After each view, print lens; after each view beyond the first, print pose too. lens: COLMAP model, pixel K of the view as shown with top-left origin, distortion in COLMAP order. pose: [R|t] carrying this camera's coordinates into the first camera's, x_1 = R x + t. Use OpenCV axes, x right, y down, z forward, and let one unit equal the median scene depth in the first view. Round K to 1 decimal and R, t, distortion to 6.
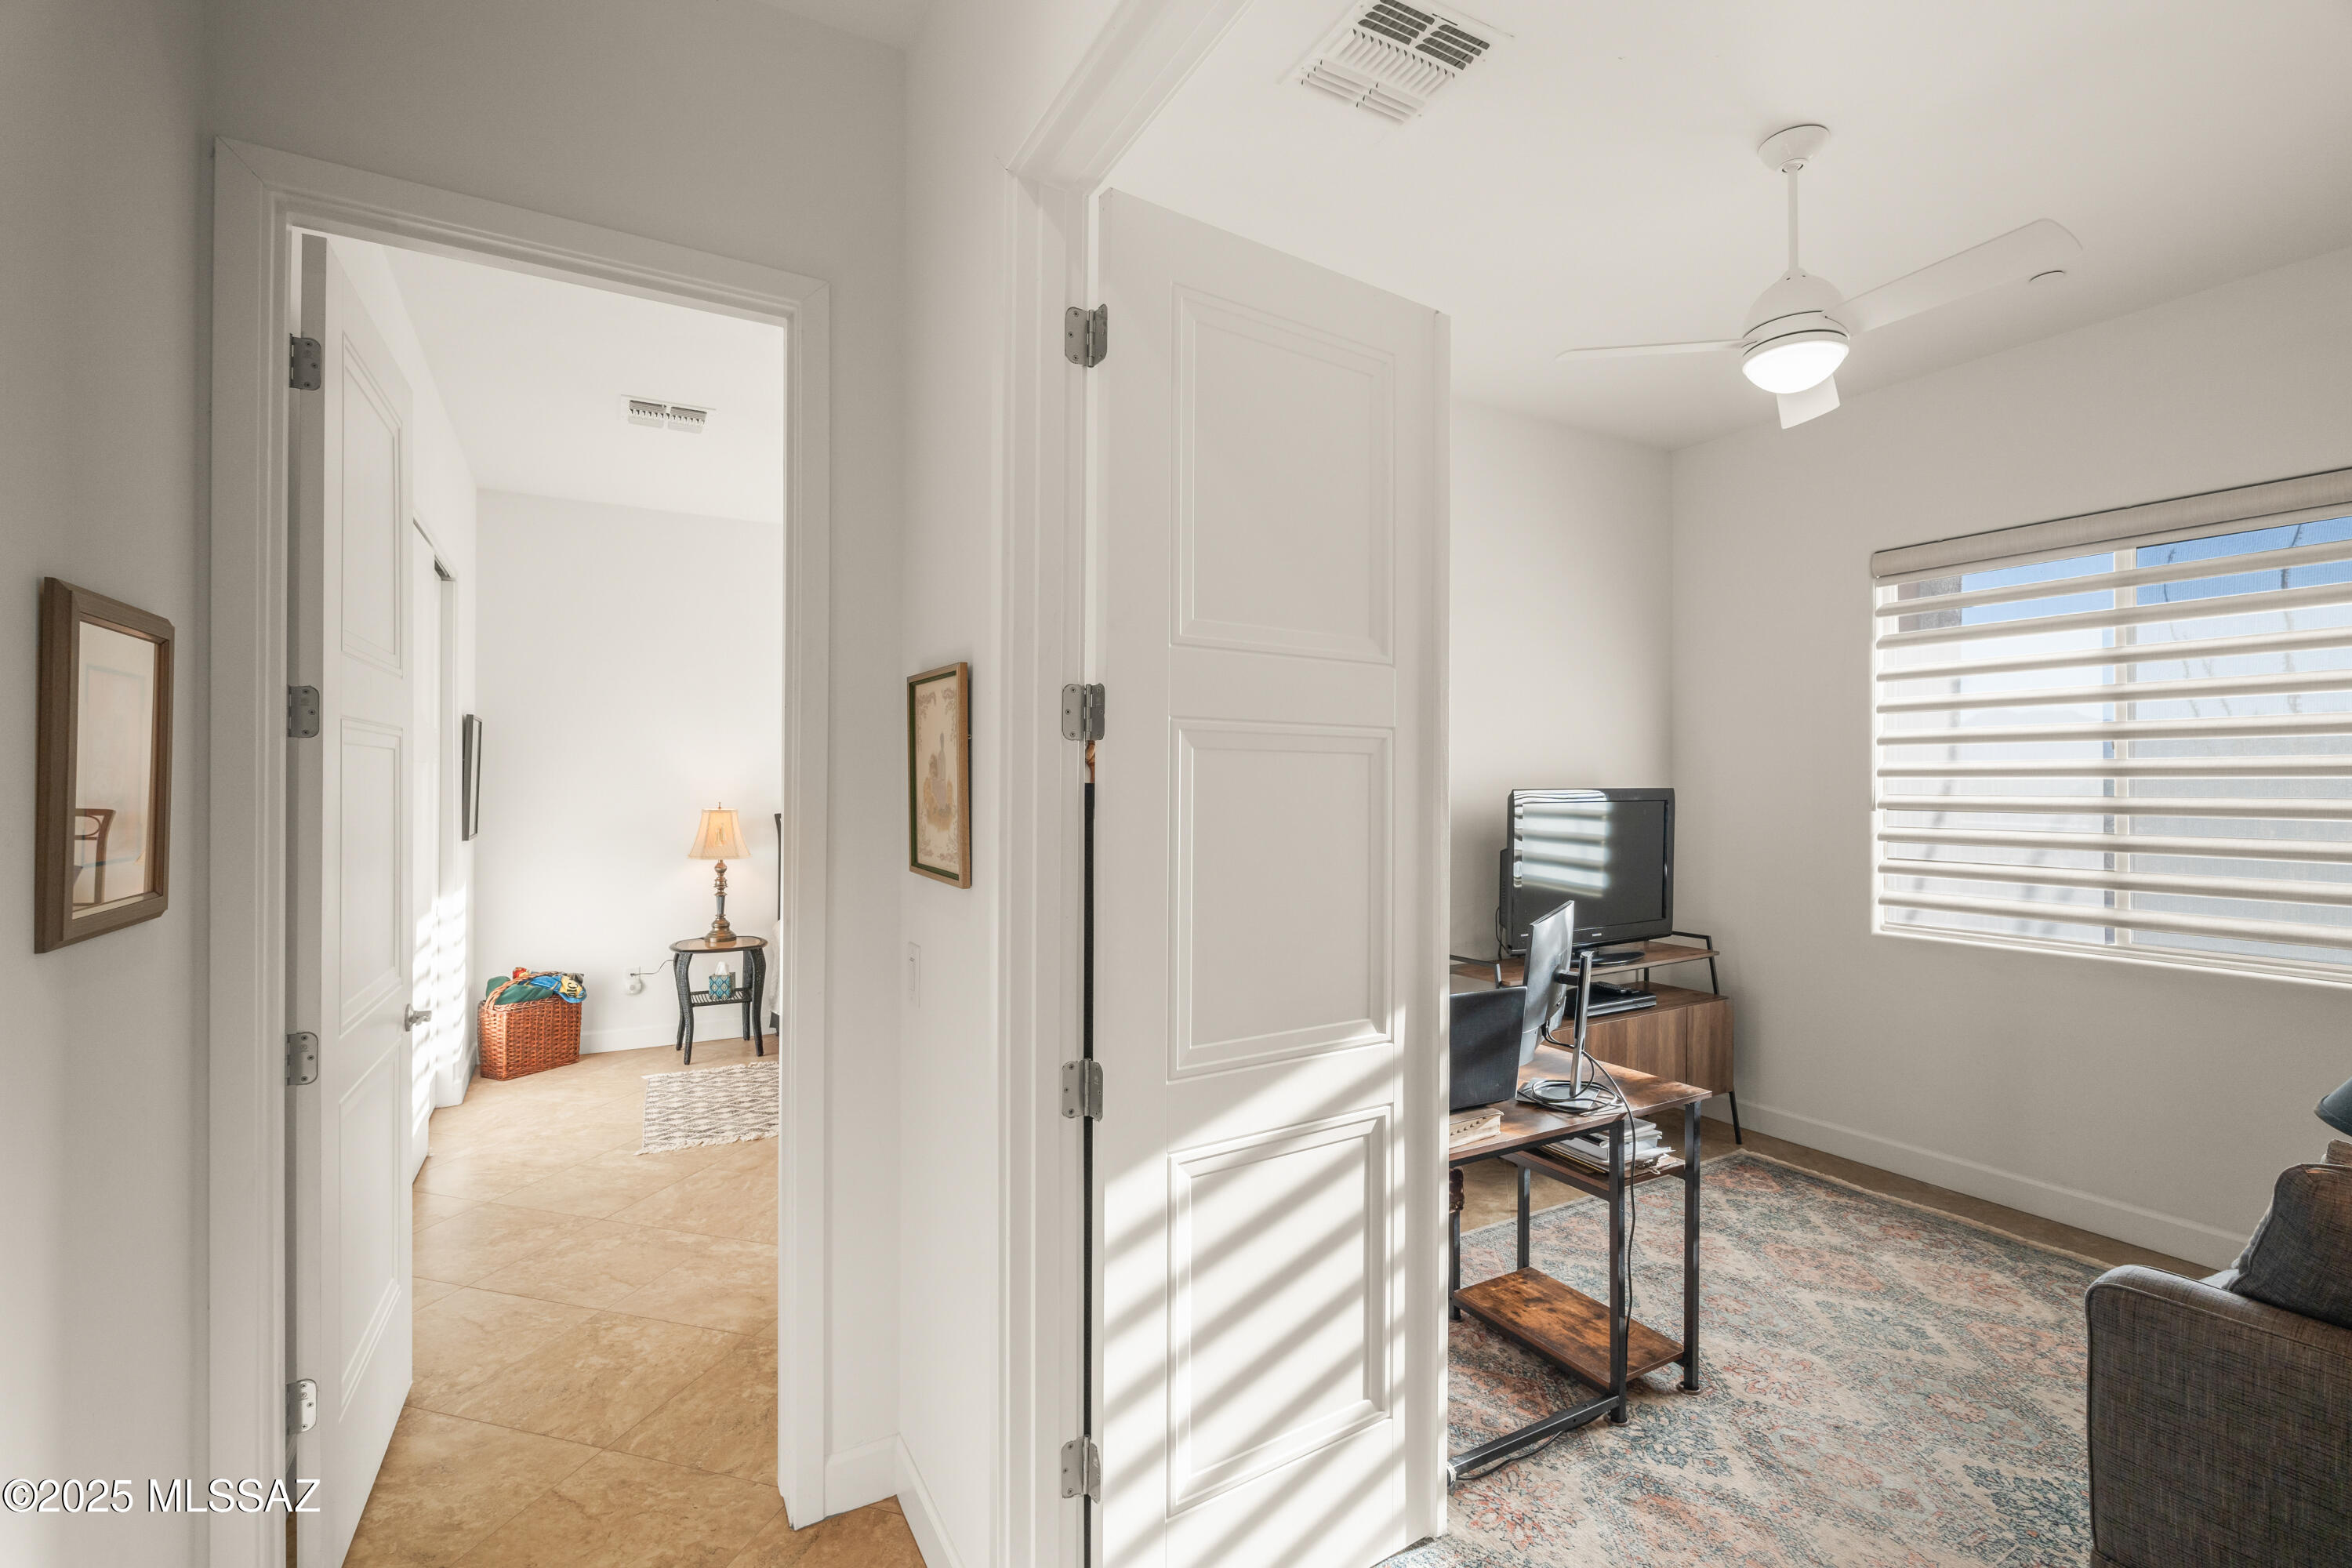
lens RADIAL K [[1030.3, 0, 1176.0], [0, 1030.3, 784.0], [0, 0, 1]] dist [-0.002708, 0.000108]
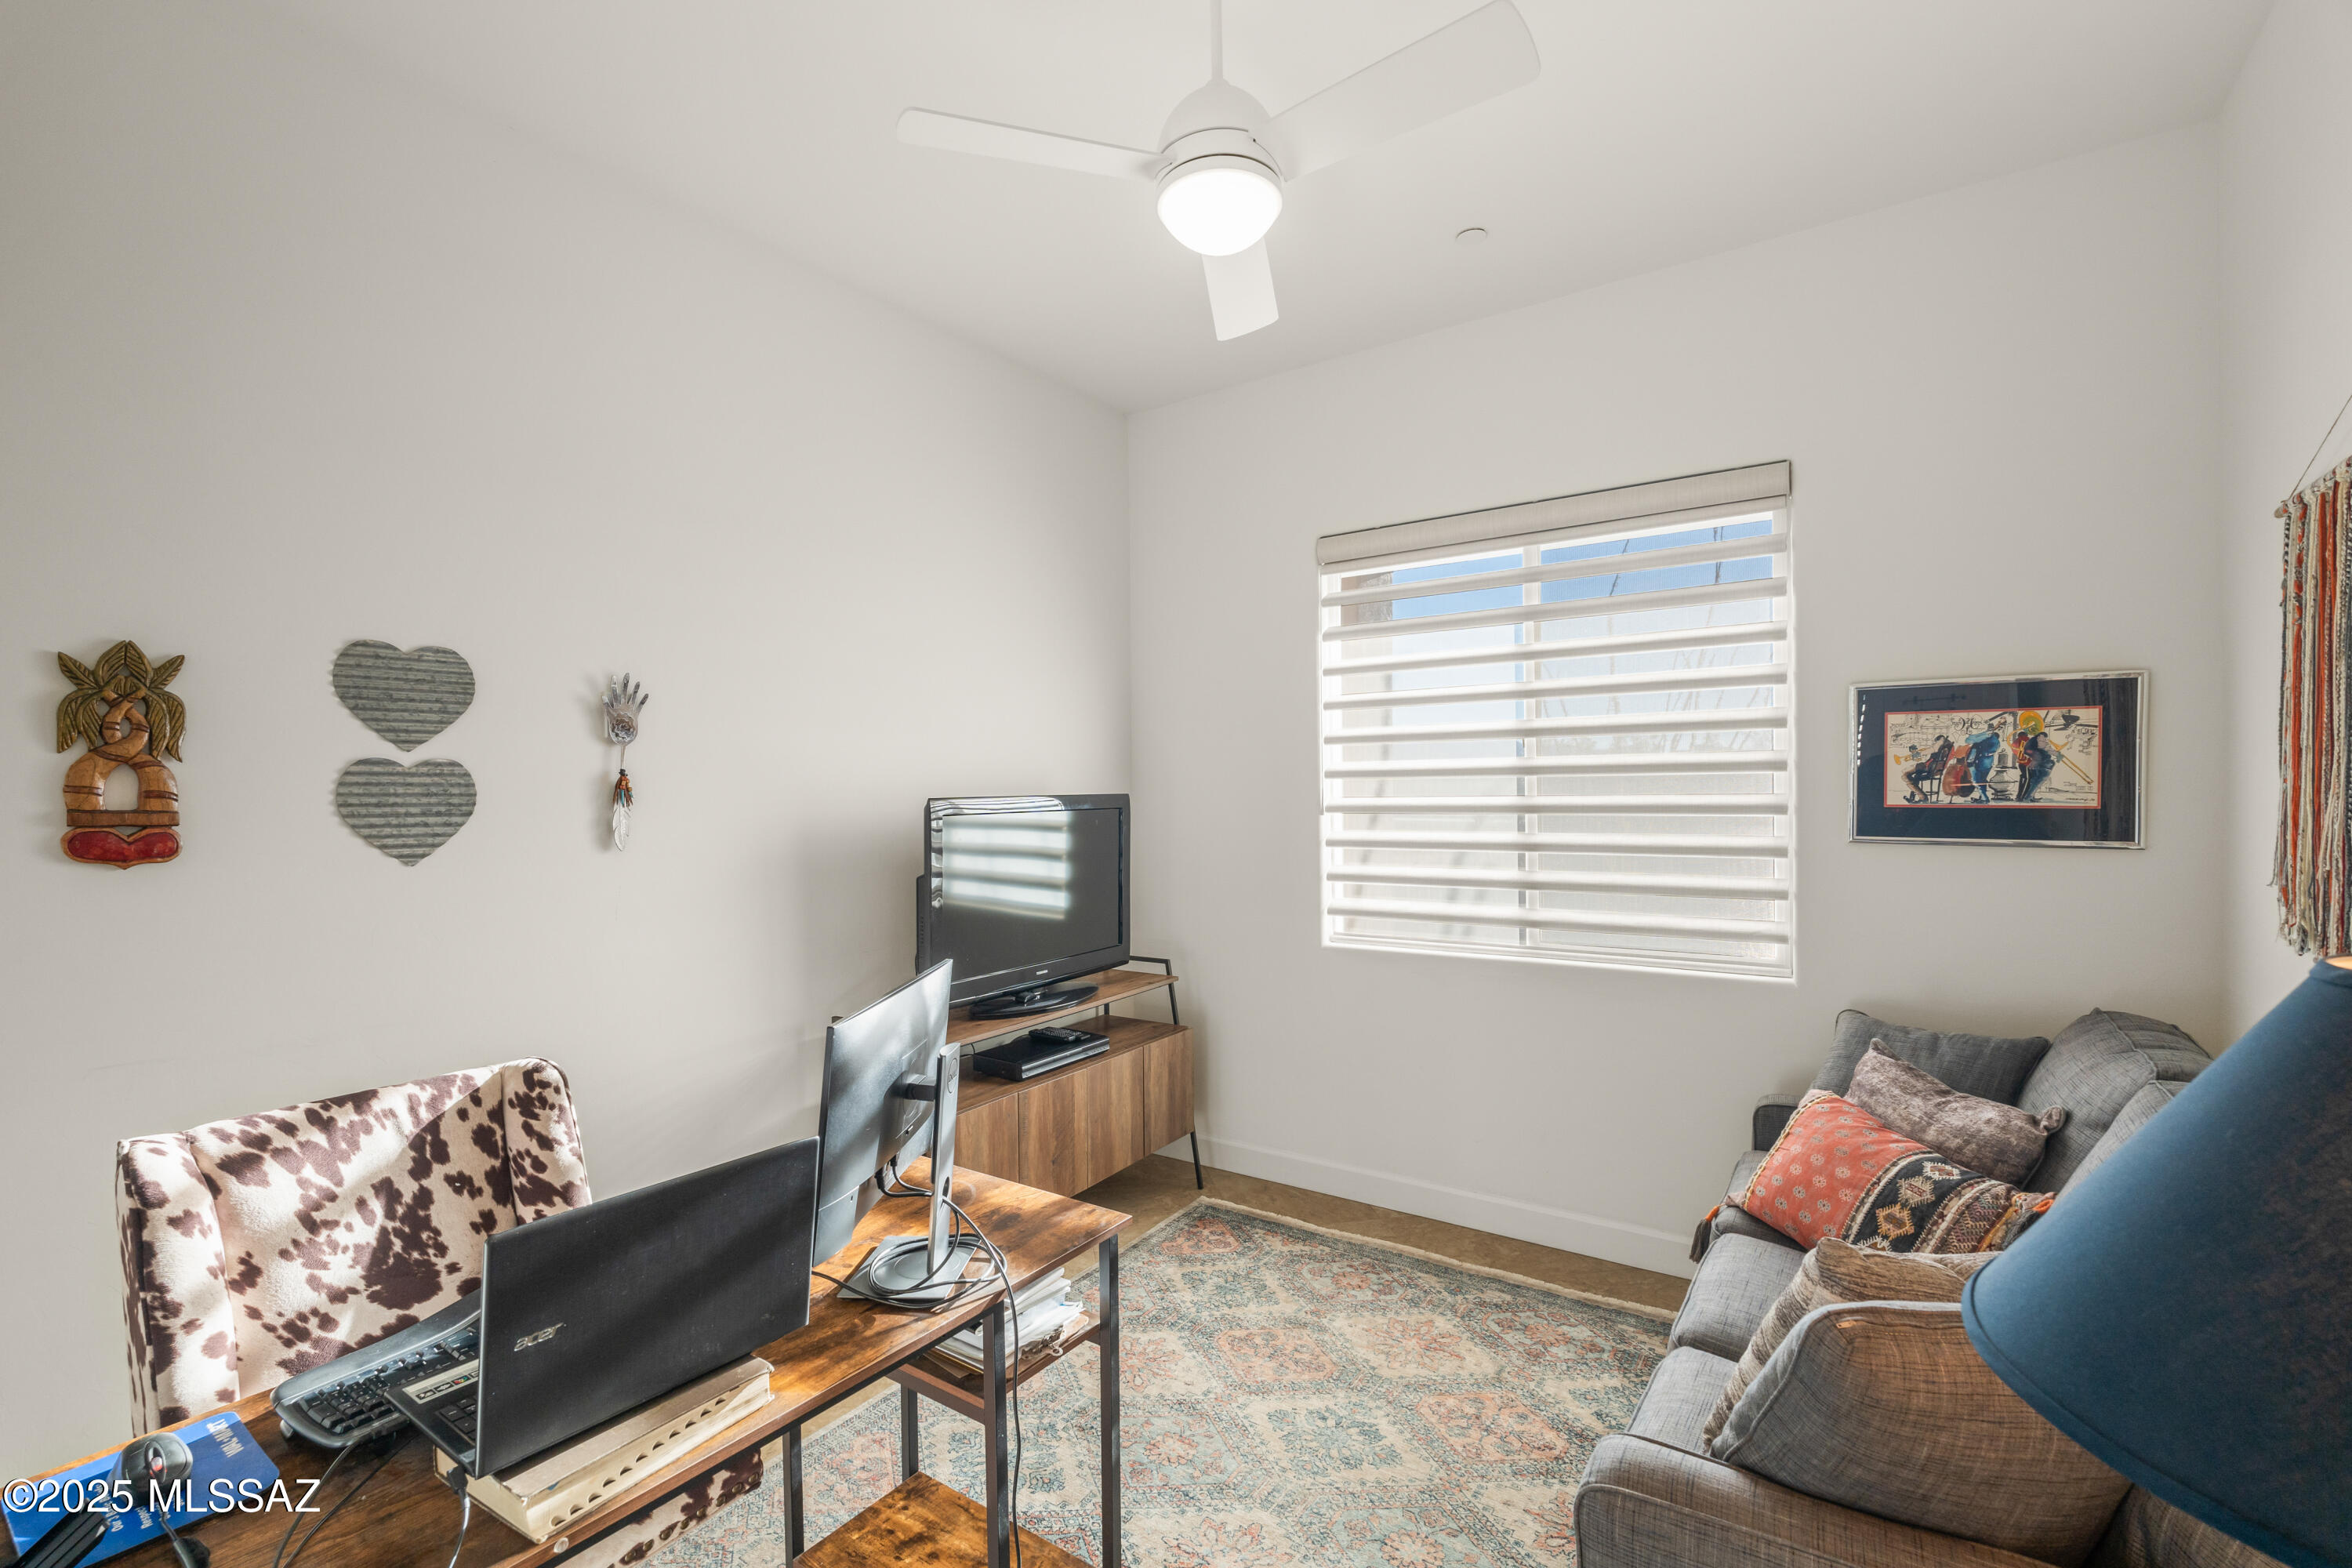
lens RADIAL K [[1020.2, 0, 1171.2], [0, 1020.2, 803.3], [0, 0, 1]] dist [0.000816, 0.000064]
pose [[0.902430, -0.017127, 0.430496, 0.179687], [0.013547, 0.999843, 0.011380, 0.003677], [-0.430624, -0.004438, 0.902521, 0.256712]]
